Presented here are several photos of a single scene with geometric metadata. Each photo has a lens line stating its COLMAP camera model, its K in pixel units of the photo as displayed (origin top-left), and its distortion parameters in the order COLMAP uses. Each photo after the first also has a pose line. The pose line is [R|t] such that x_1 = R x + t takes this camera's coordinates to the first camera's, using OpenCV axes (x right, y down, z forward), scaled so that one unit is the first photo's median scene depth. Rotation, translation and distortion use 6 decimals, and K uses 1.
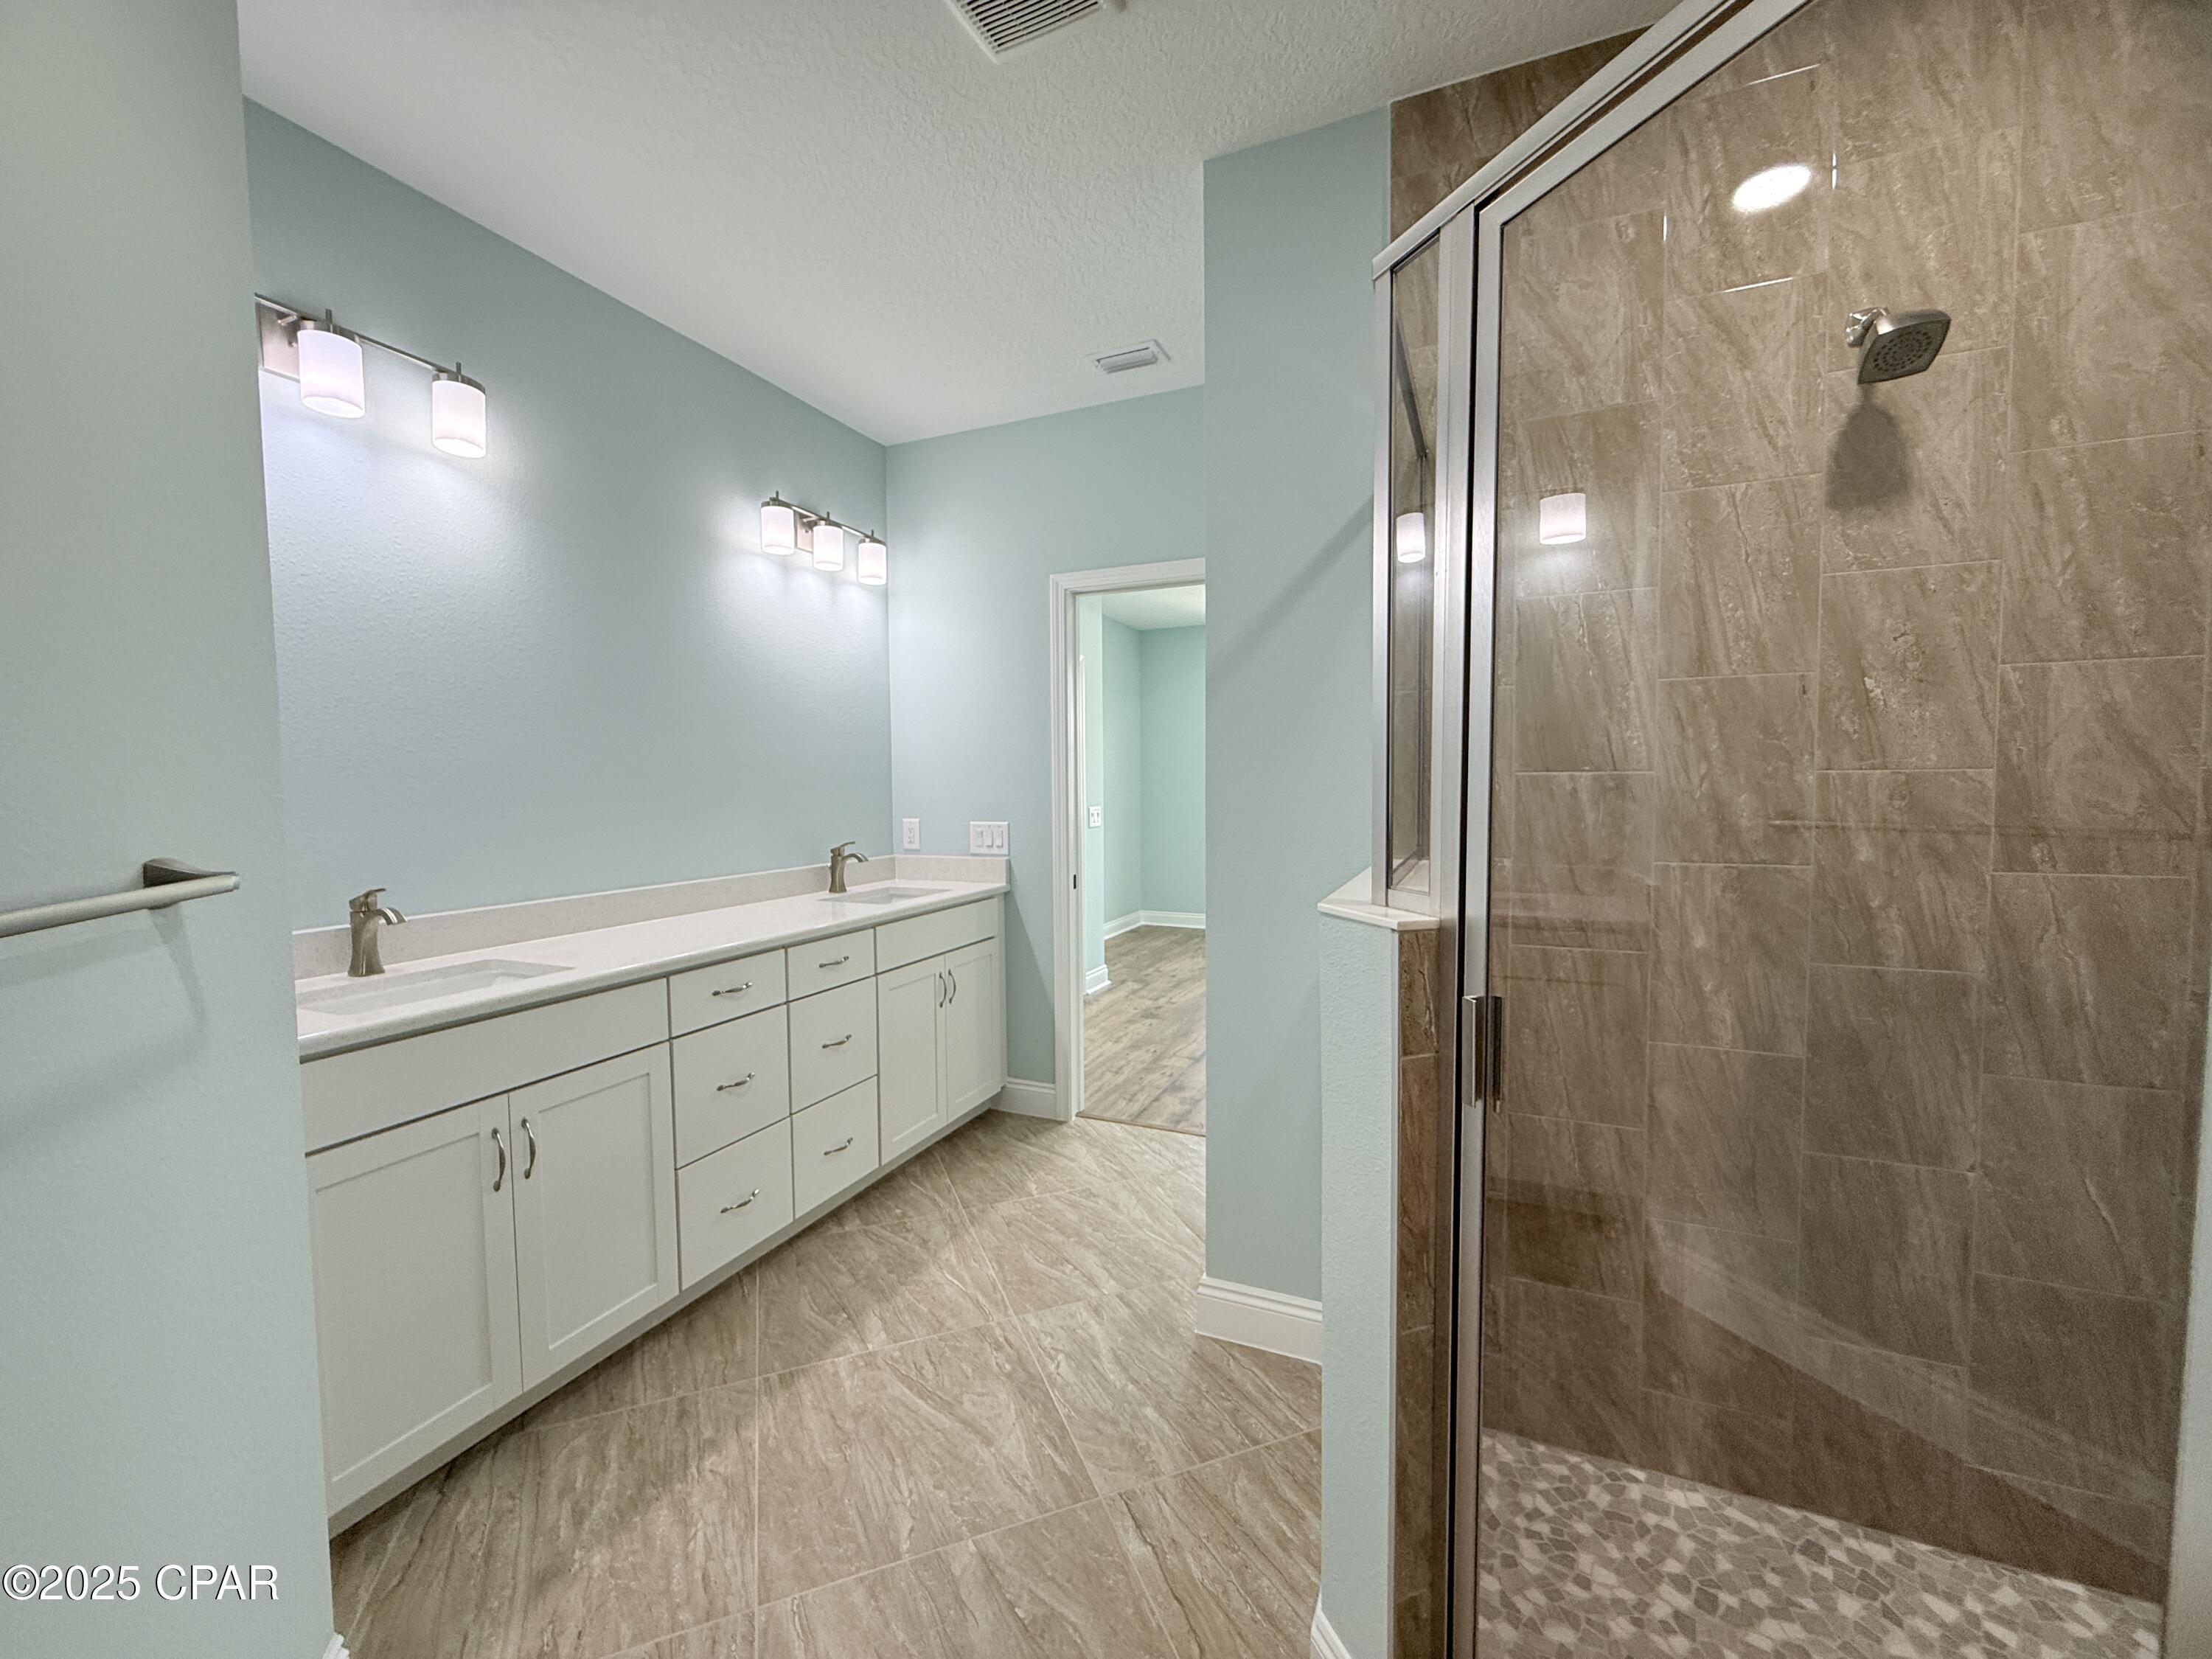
lens RADIAL K [[879.6, 0, 1102.1], [0, 879.6, 831.3], [0, 0, 1]] dist [-0.002819, 0.000697]
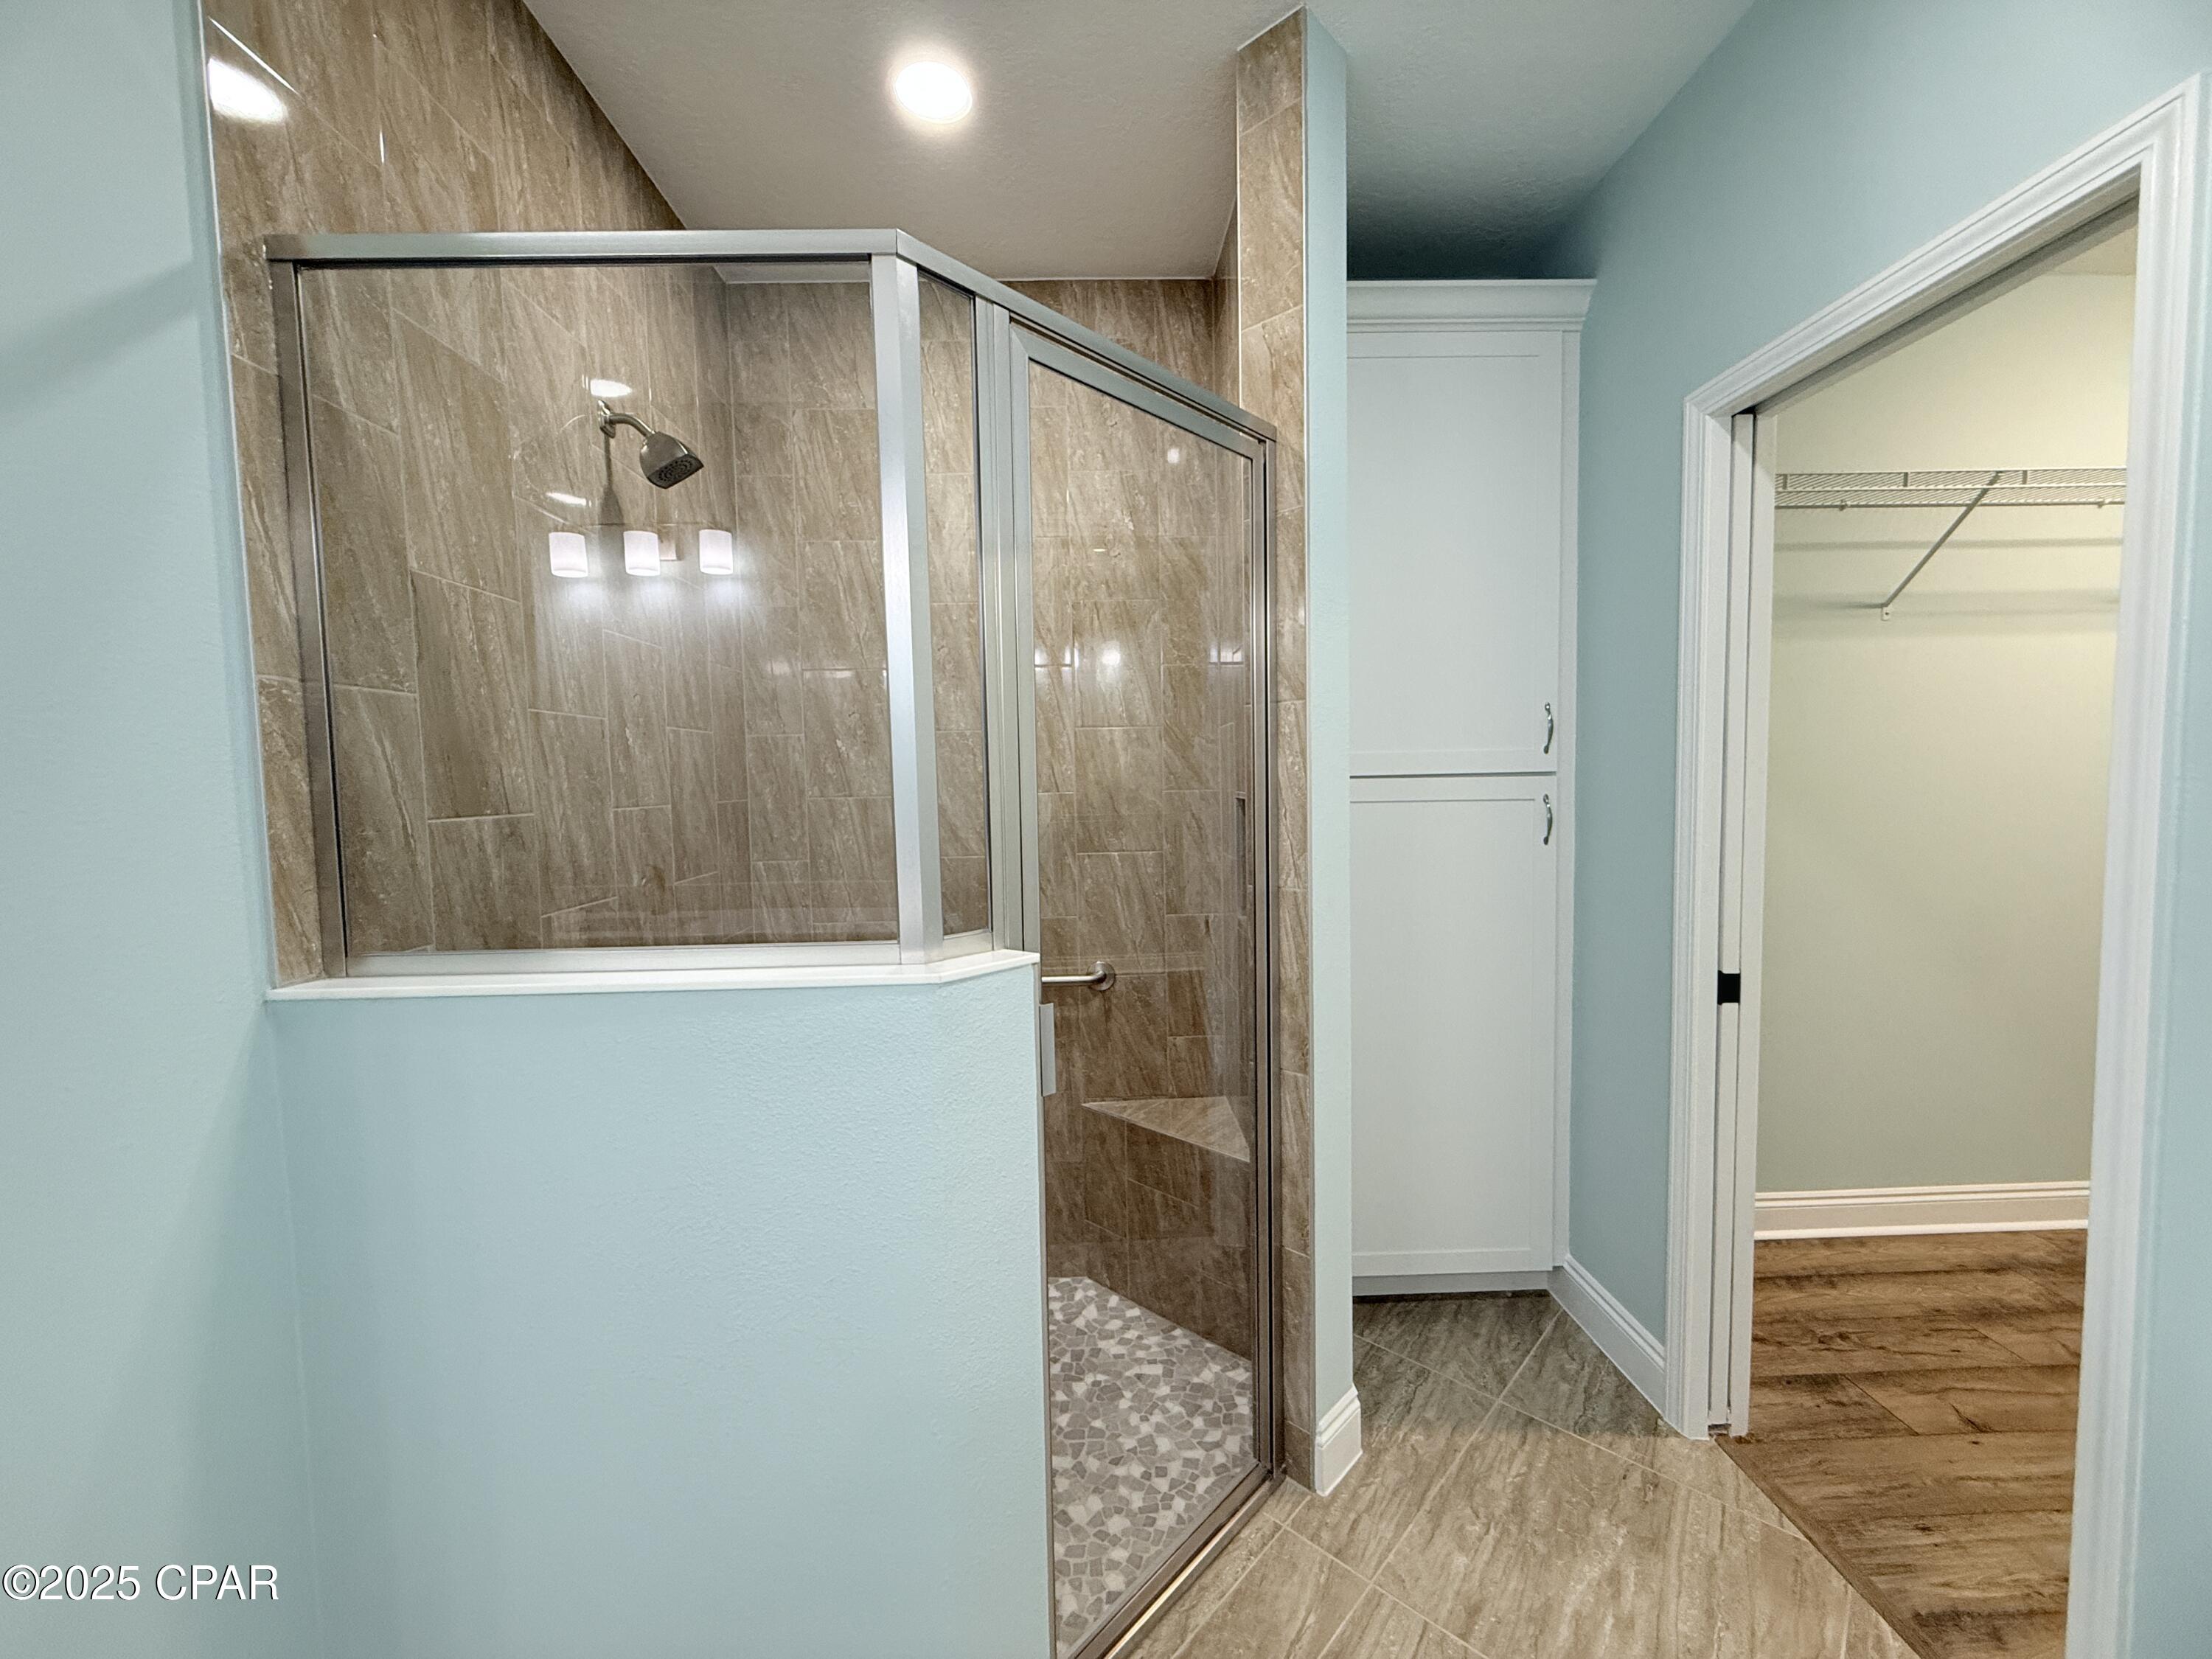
lens RADIAL K [[879.6, 0, 1106.6], [0, 879.6, 834.7], [0, 0, 1]] dist [-0.002819, 0.000697]
pose [[-0.430744, -0.038369, 0.901658, -0.401801], [0.081488, 0.993361, 0.081200, -0.070792], [-0.898787, 0.108450, -0.424758, 0.848065]]
